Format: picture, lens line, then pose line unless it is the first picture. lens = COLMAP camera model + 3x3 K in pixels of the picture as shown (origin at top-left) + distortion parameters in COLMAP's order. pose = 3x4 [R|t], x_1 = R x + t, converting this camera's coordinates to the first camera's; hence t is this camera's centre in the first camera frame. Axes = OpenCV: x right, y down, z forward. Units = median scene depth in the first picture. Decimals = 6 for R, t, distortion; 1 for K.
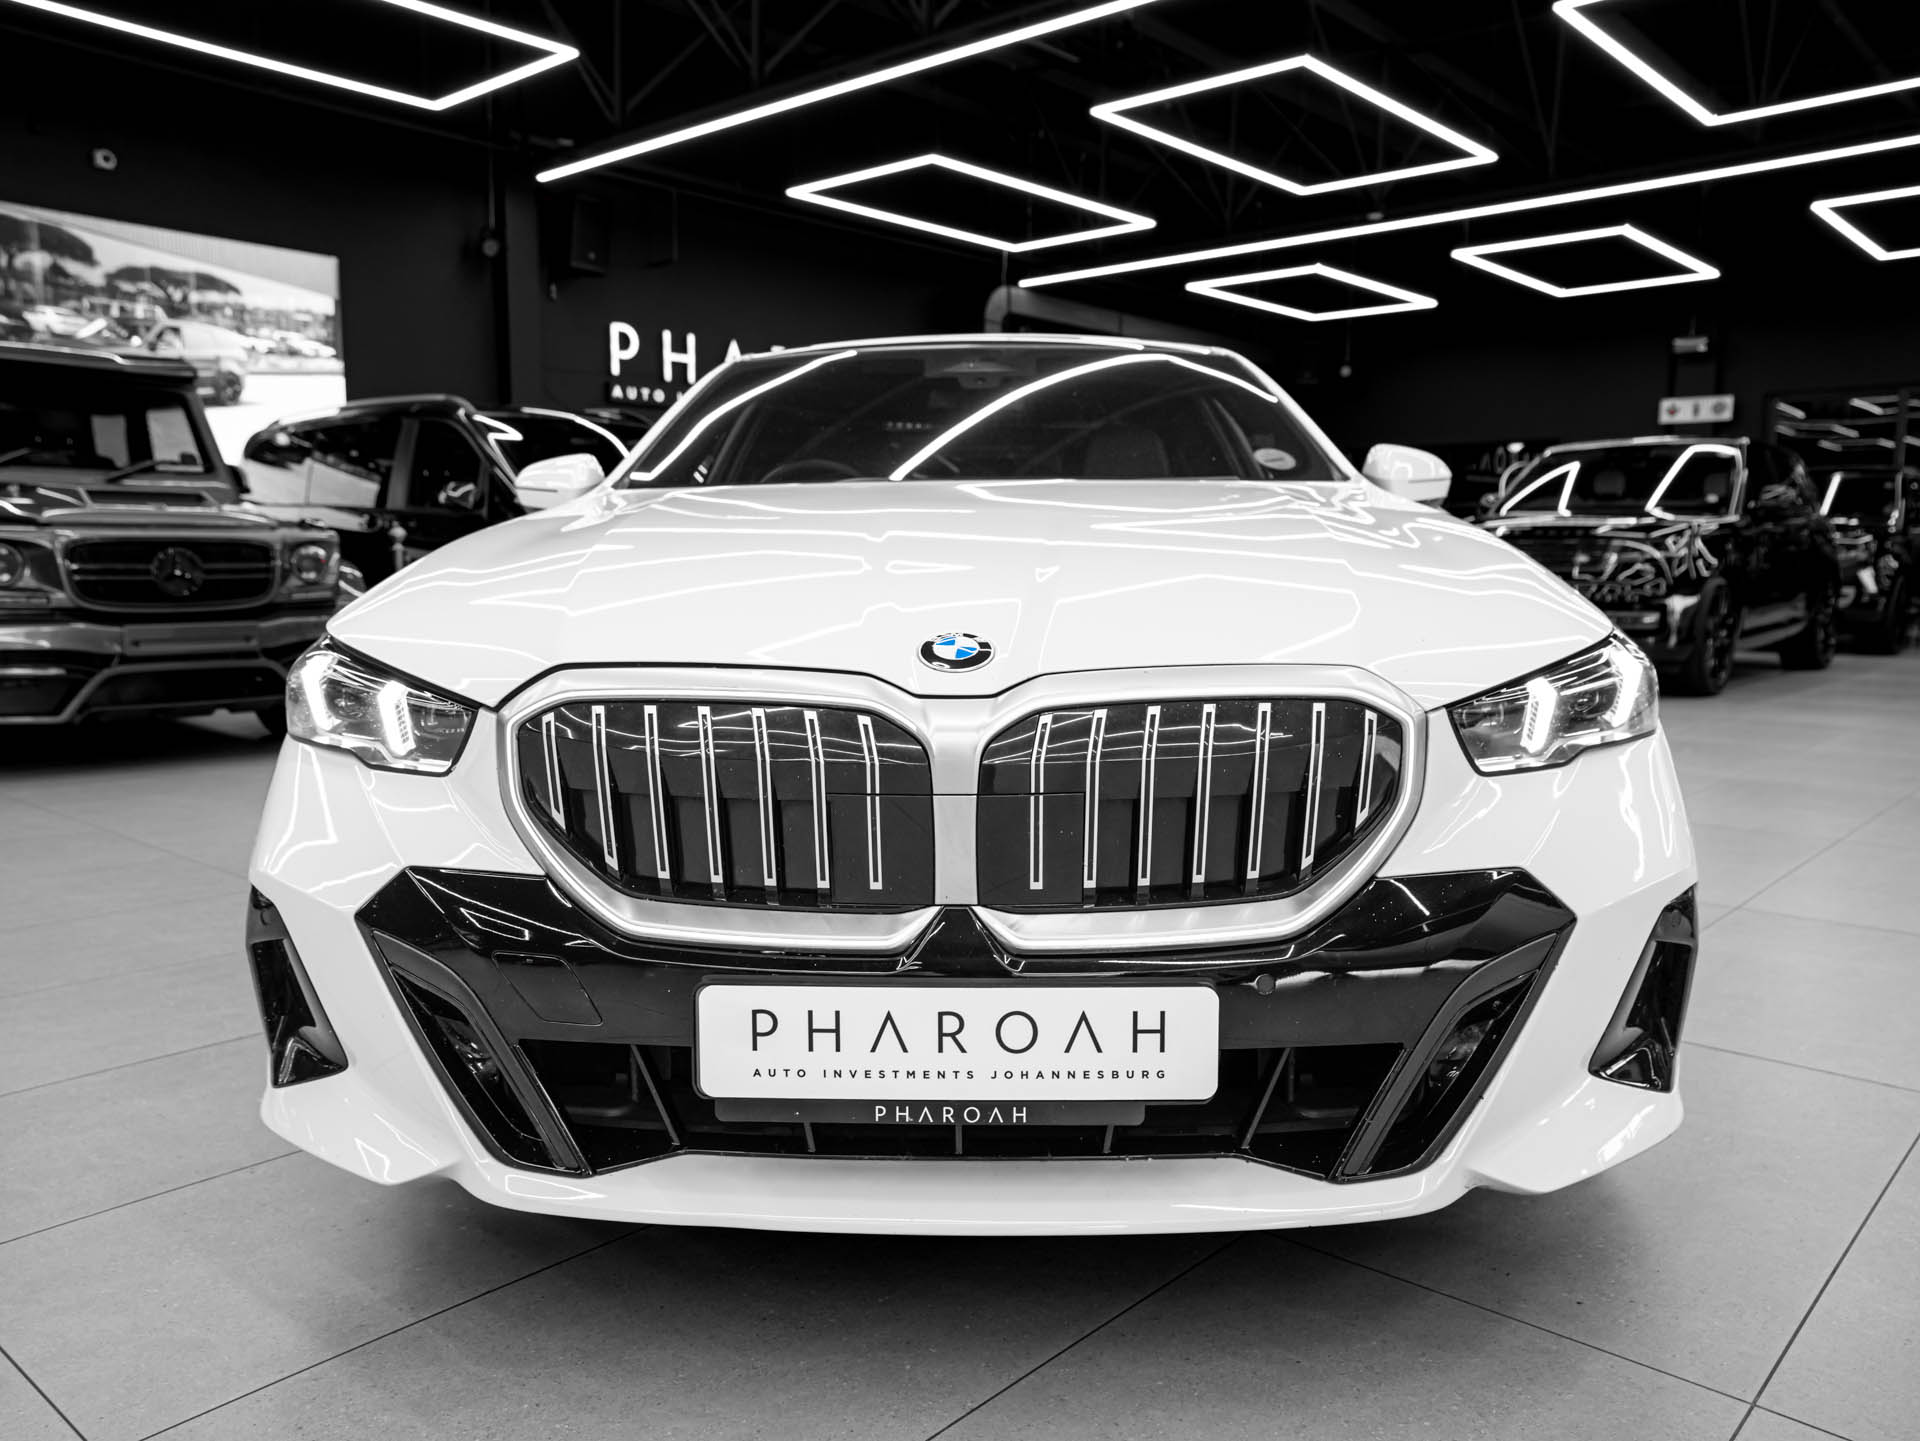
lens RADIAL K [[1468.9, 0, 963.4], [0, 1468.9, 723.0], [0, 0, 1]] dist [-0.022845, 0.063534]
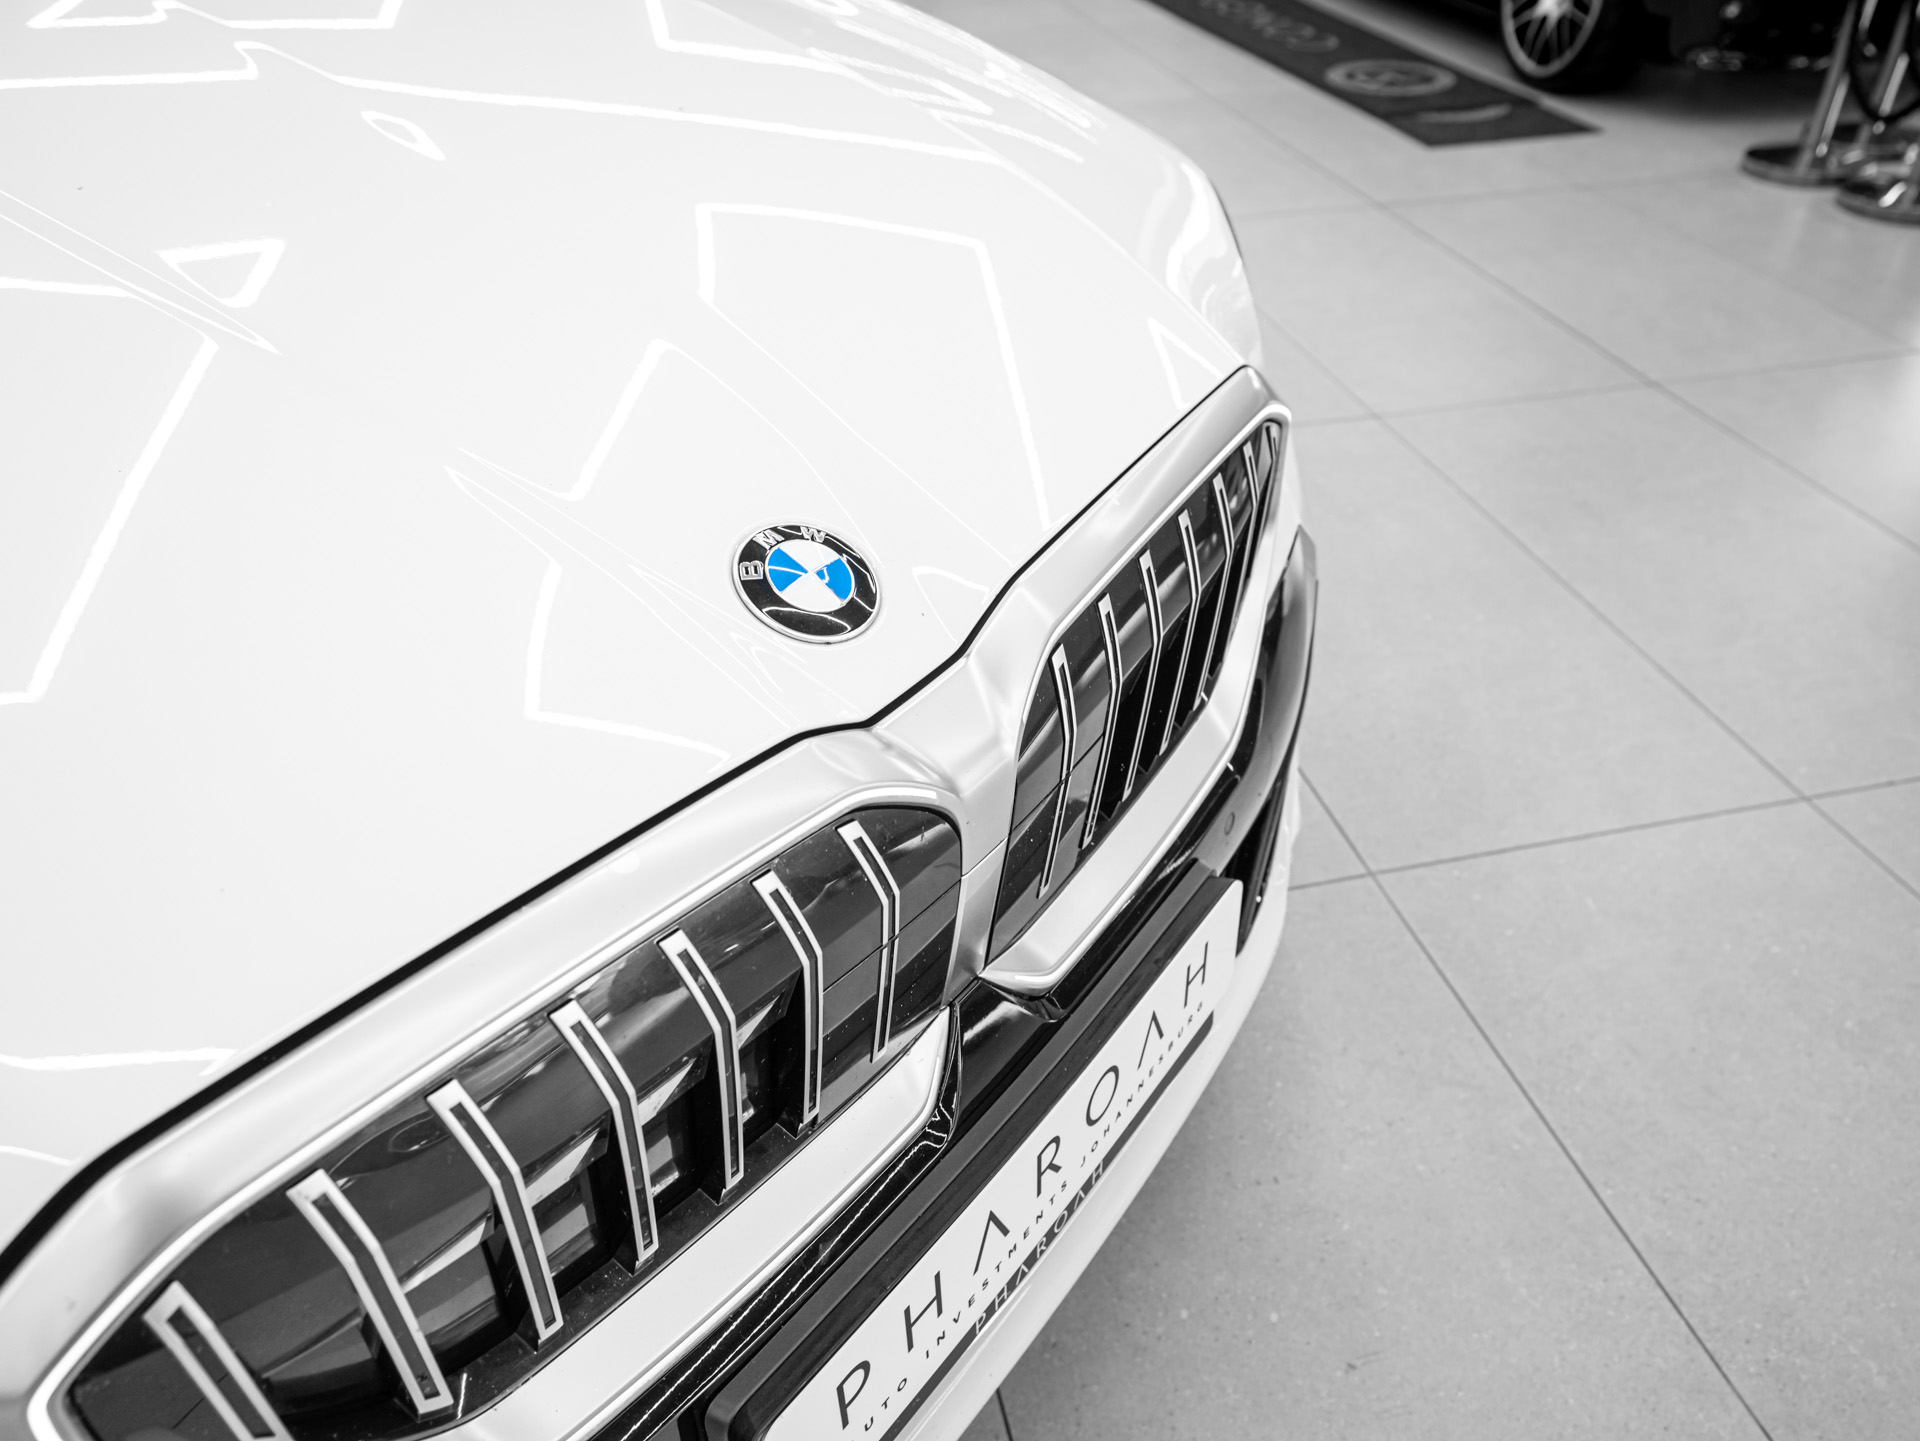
lens RADIAL K [[1468.9, 0, 967.0], [0, 1468.9, 718.0], [0, 0, 1]] dist [-0.022845, 0.063534]
pose [[0.569489, -0.488537, 0.661070, -0.090153], [0.101471, 0.839853, 0.533245, -0.074588], [-0.815712, -0.236598, 0.527859, 0.188957]]
